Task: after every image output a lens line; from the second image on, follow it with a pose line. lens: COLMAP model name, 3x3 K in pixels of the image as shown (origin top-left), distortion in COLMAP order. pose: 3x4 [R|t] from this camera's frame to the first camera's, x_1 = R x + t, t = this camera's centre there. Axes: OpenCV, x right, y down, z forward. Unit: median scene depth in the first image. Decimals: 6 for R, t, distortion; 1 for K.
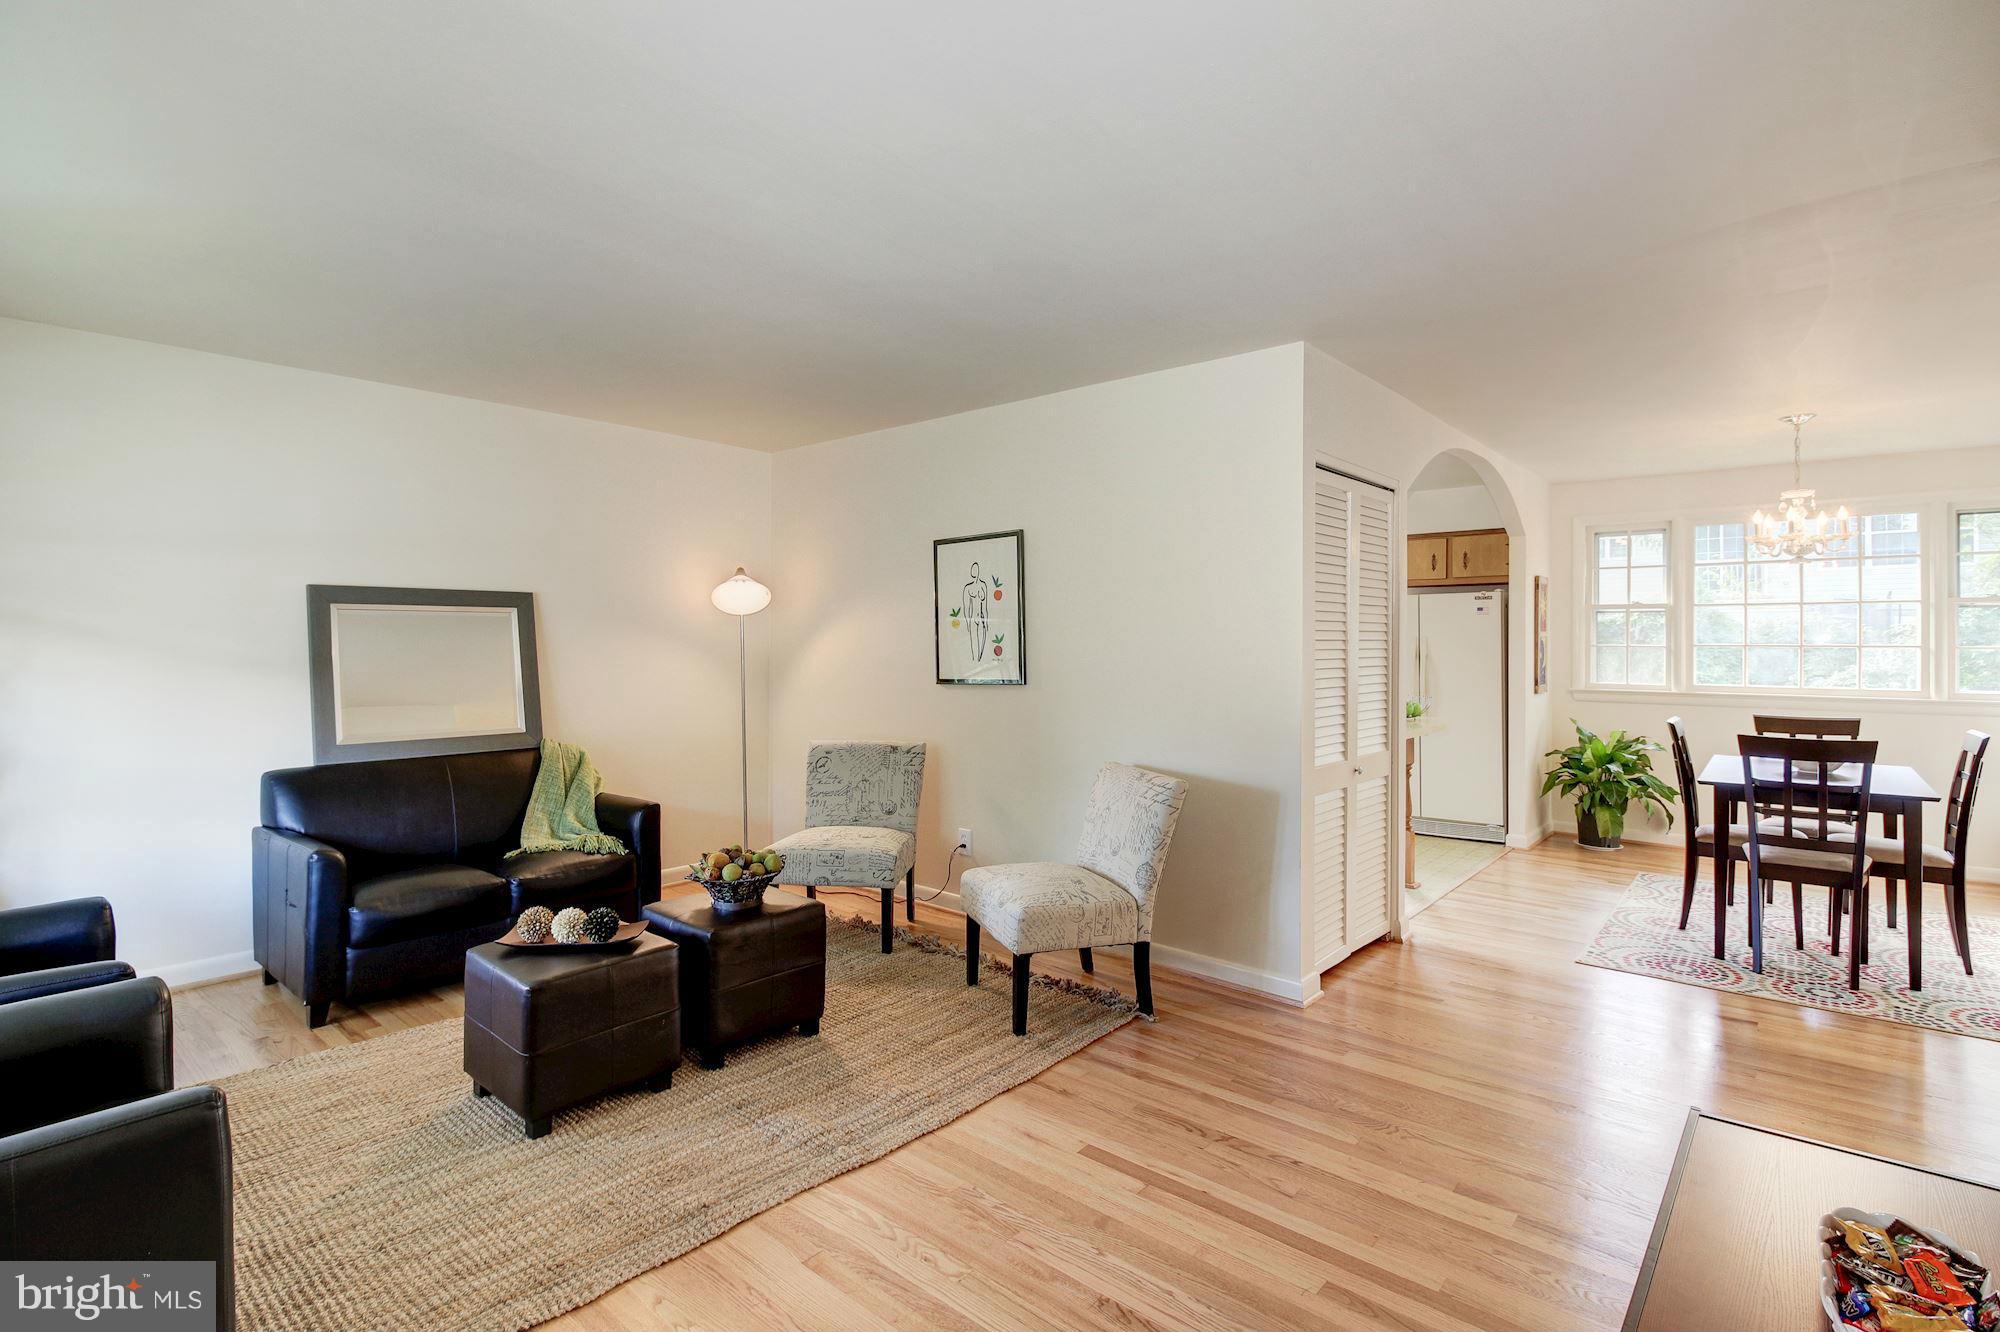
lens RADIAL K [[941.0, 0, 997.8], [0, 941.0, 640.5], [0, 0, 1]] dist [0.002716, -0.000216]
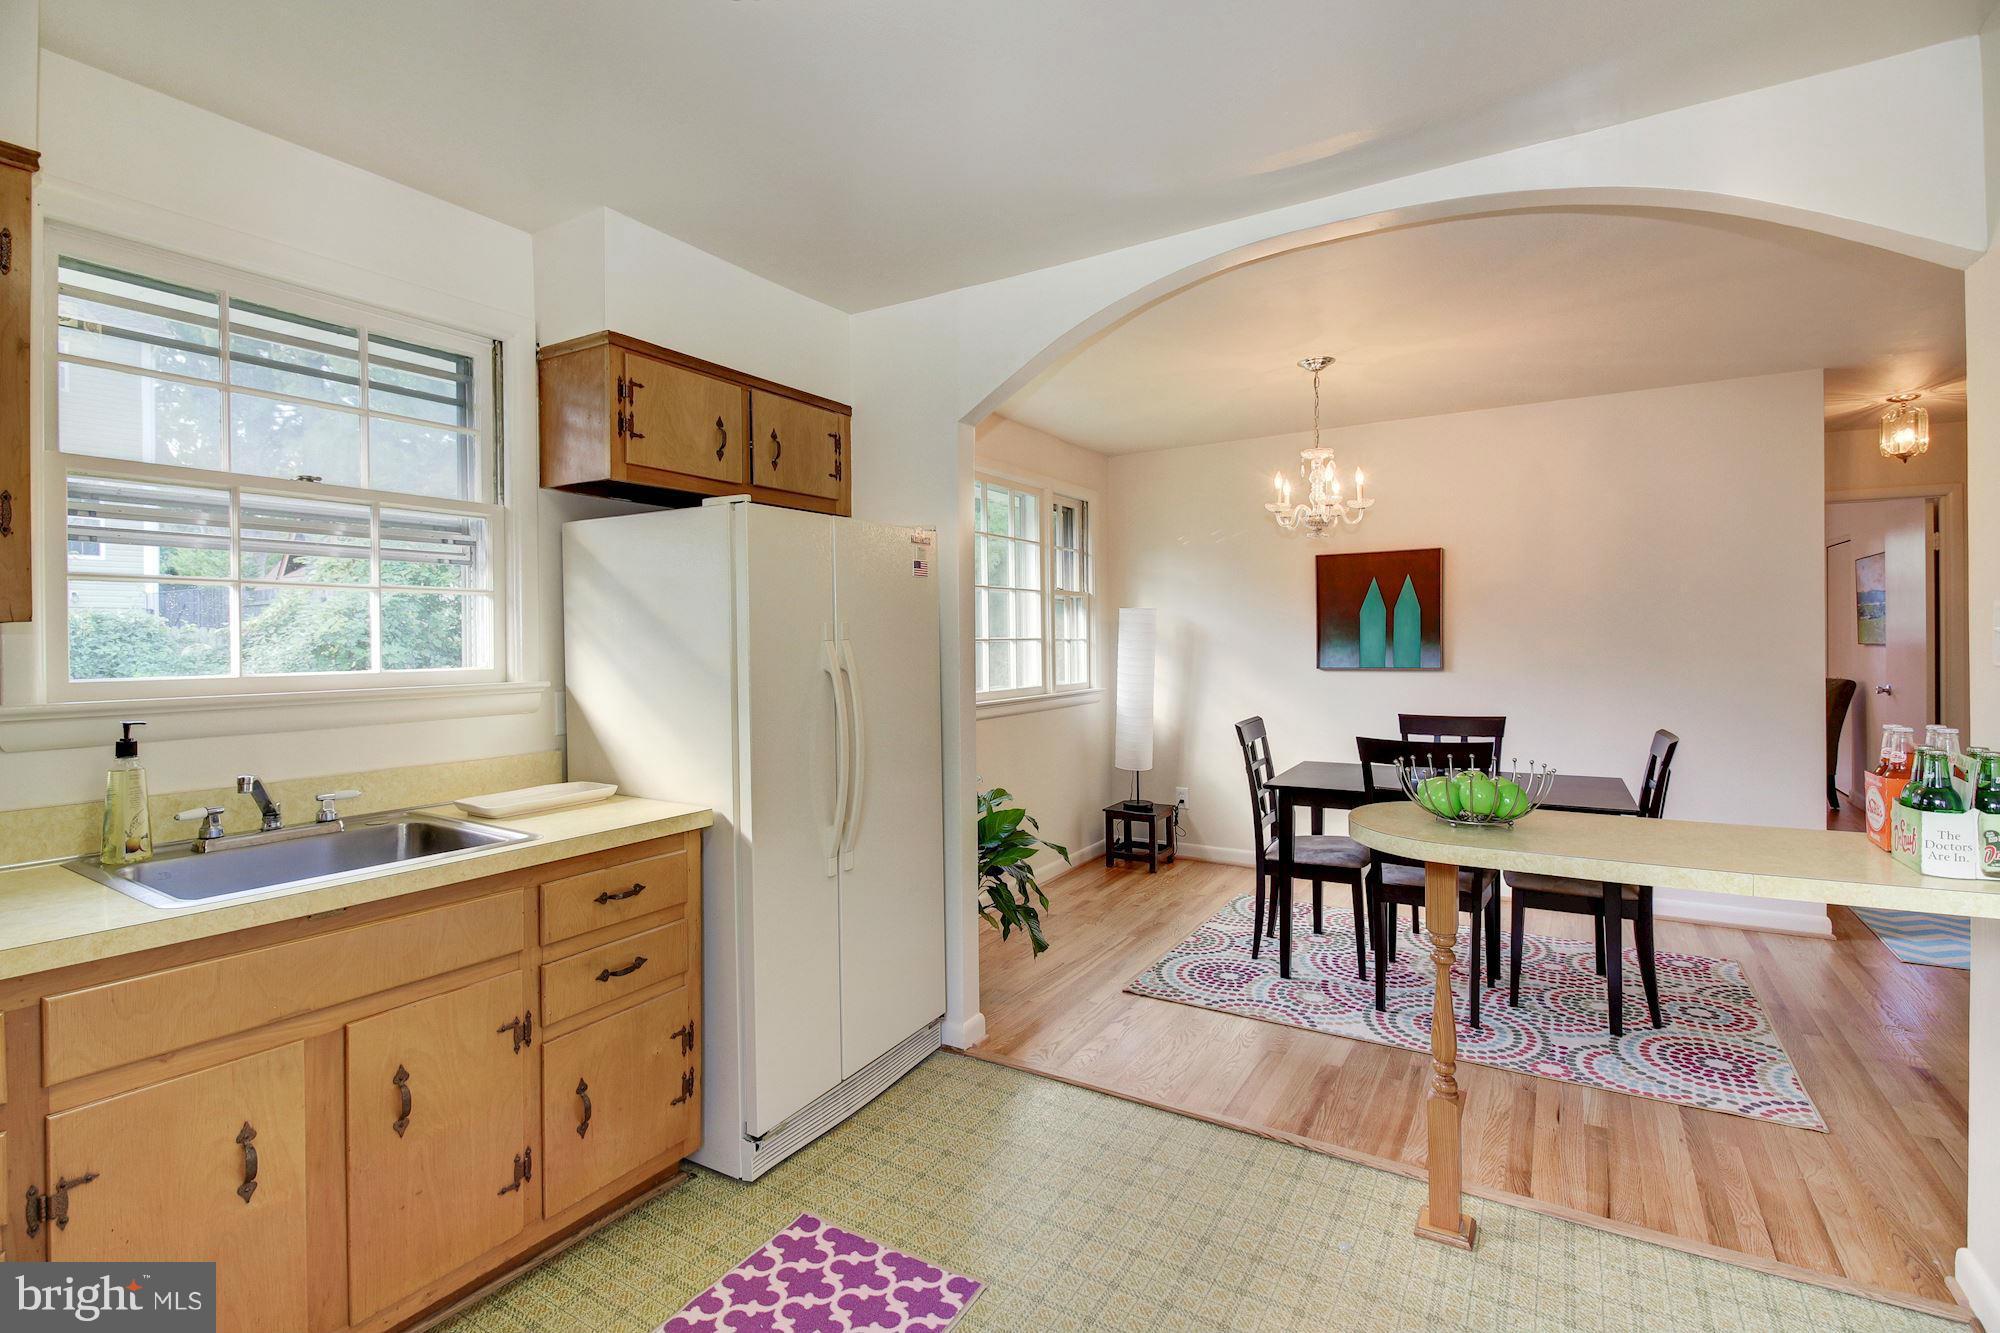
lens RADIAL K [[921.8, 0, 994.4], [0, 921.8, 640.7], [0, 0, 1]] dist [0.010382, -0.011568]
pose [[-0.170243, -0.004602, 0.985391, 0.062231], [0.007999, 0.999950, 0.006052, 0.001691], [-0.985370, 0.008913, -0.170198, 1.060419]]
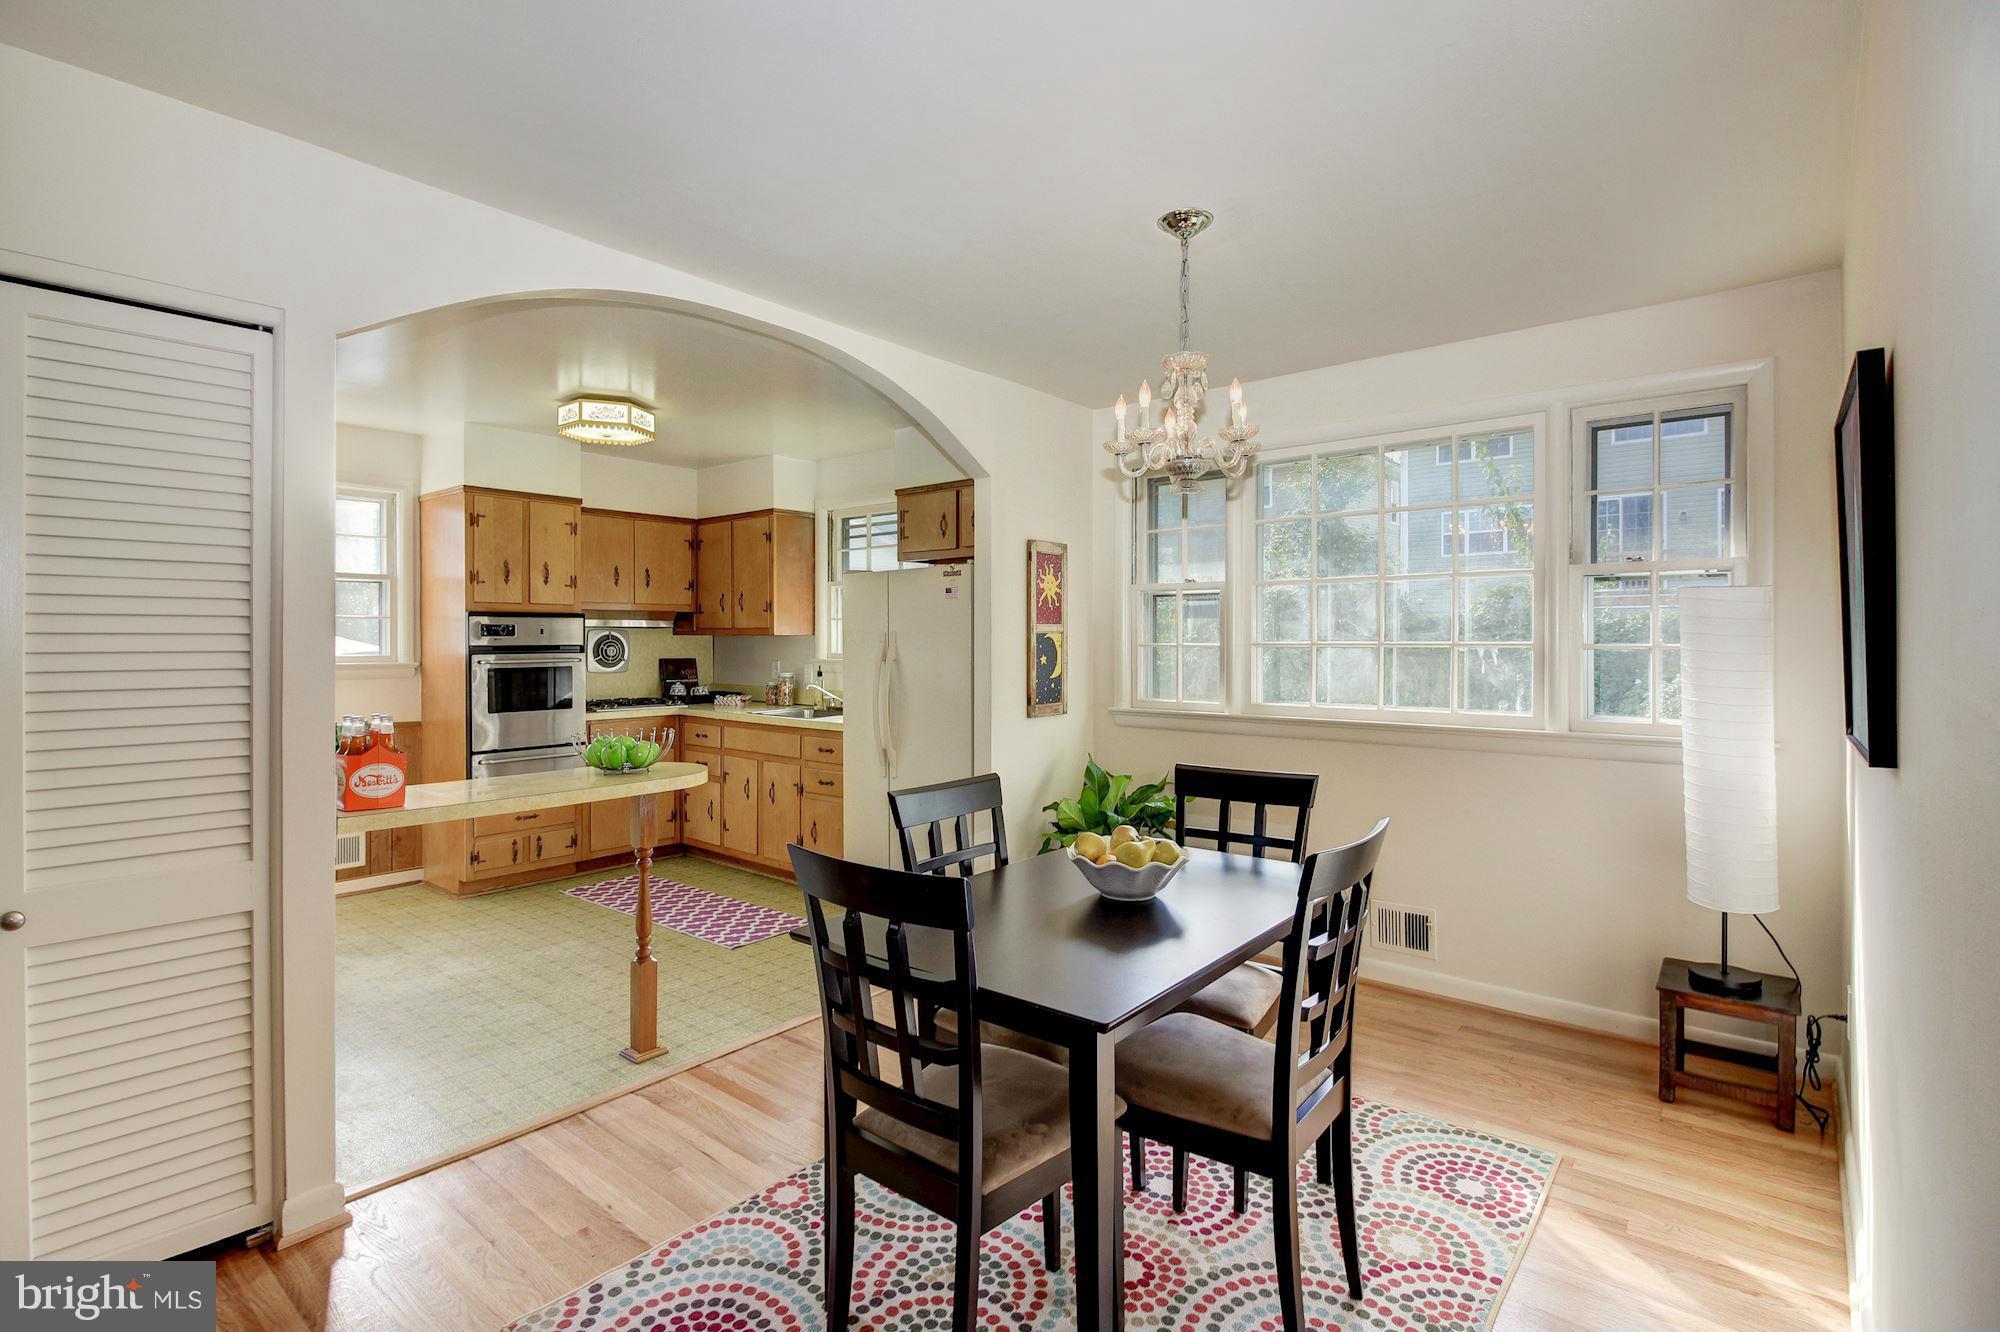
lens RADIAL K [[952.9, 0, 1002.4], [0, 952.9, 643.9], [0, 0, 1]] dist [-0.000450, -0.000342]
pose [[0.999742, -0.001918, 0.022628, 0.545258], [0.001845, 0.999993, 0.003282, 0.002302], [-0.022634, -0.003239, 0.999739, 0.333182]]
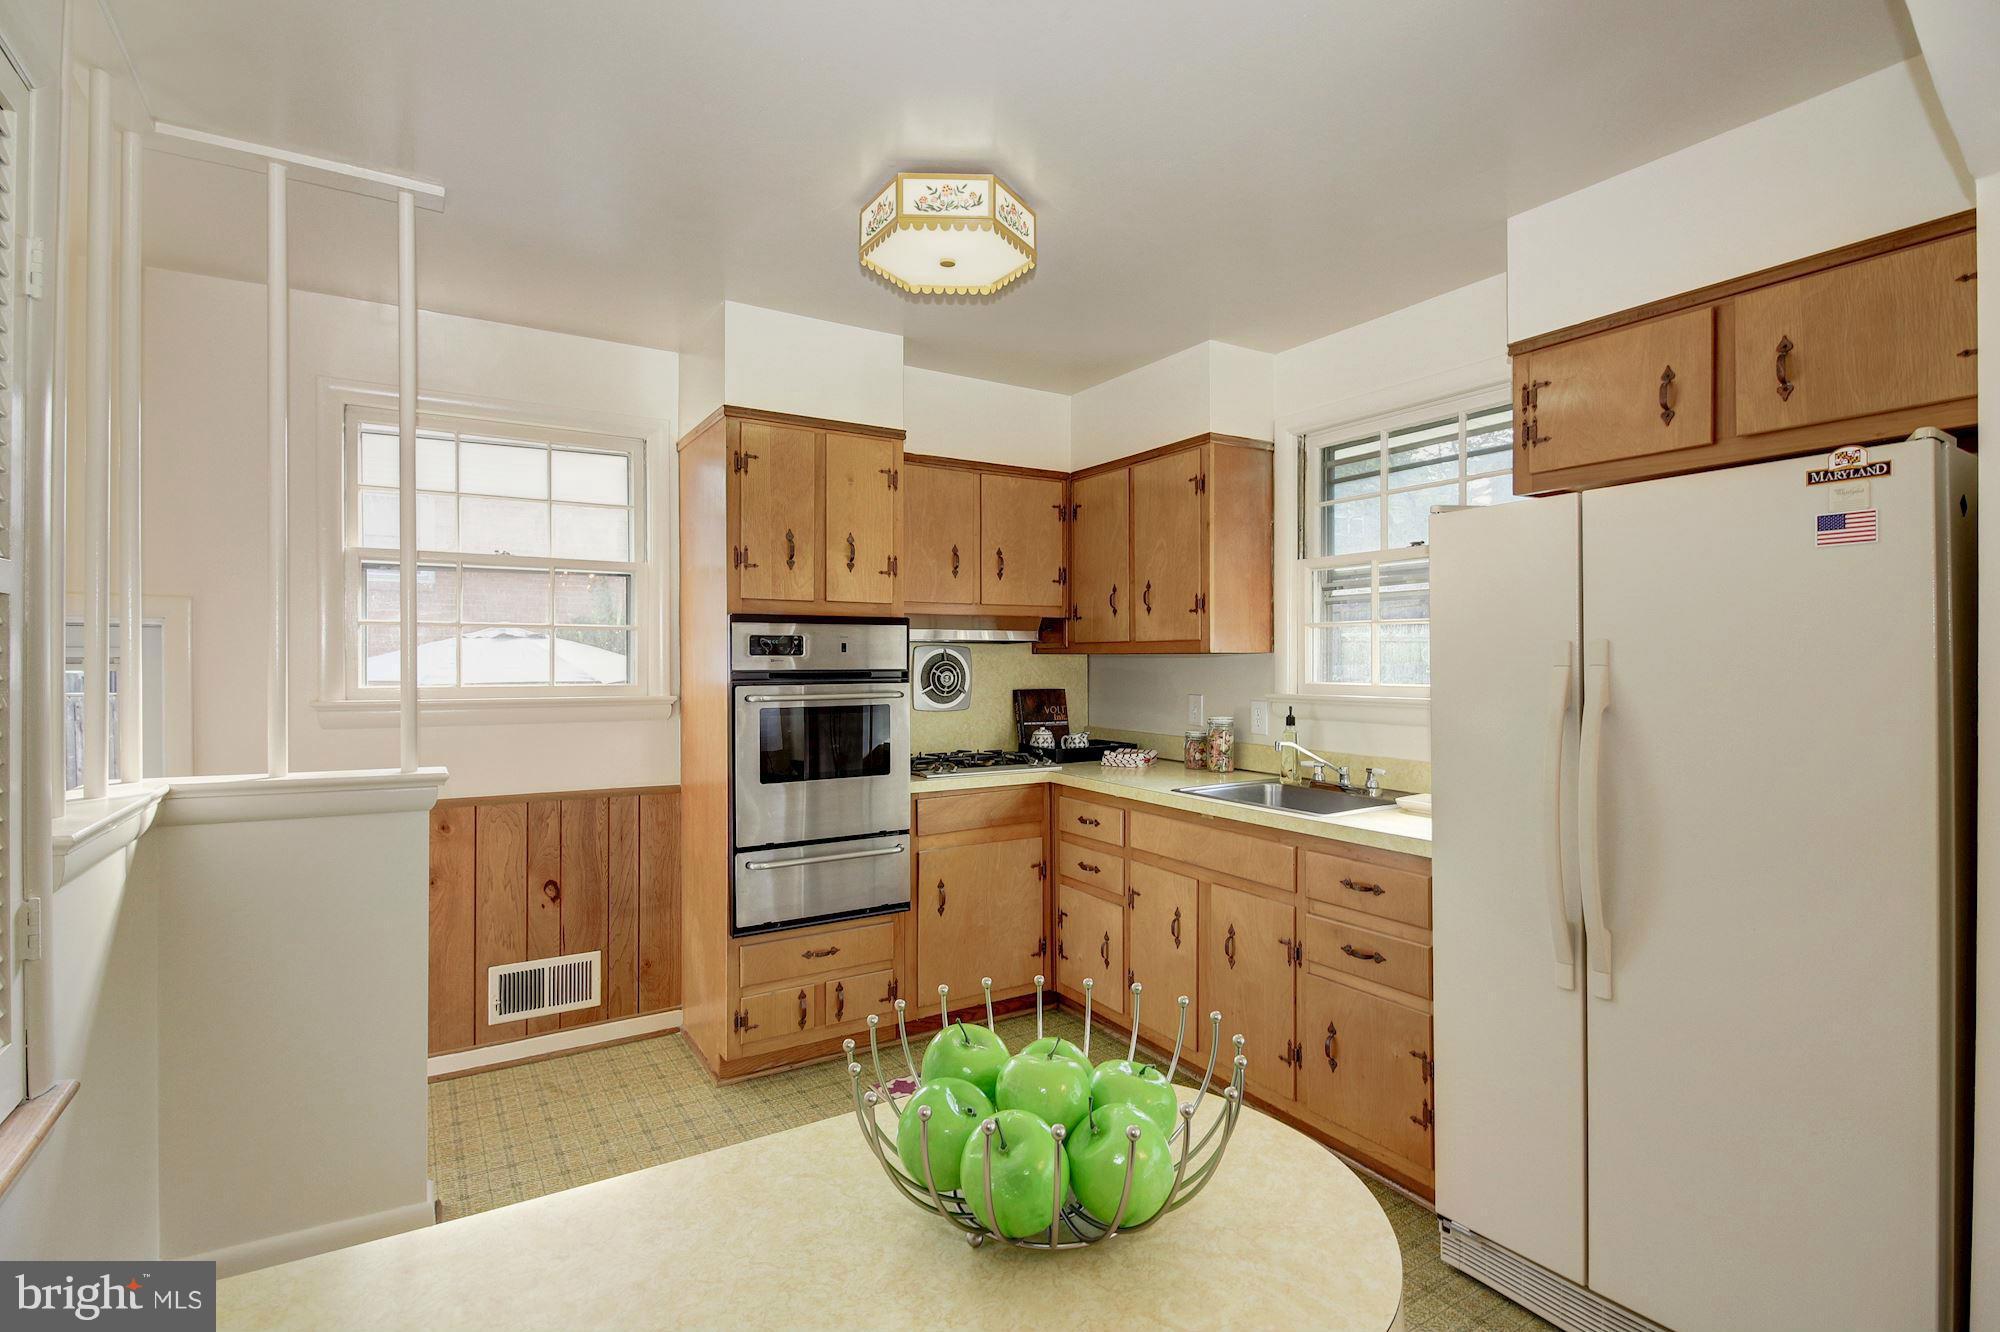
lens RADIAL K [[955.0, 0, 999.2], [0, 955.0, 659.2], [0, 0, 1]] dist [0.004930, -0.000169]
pose [[0.955642, -0.003739, -0.294508, 0.388423], [0.002568, 0.999987, -0.004363, 0.002145], [0.294521, 0.003413, 0.955639, 0.717853]]
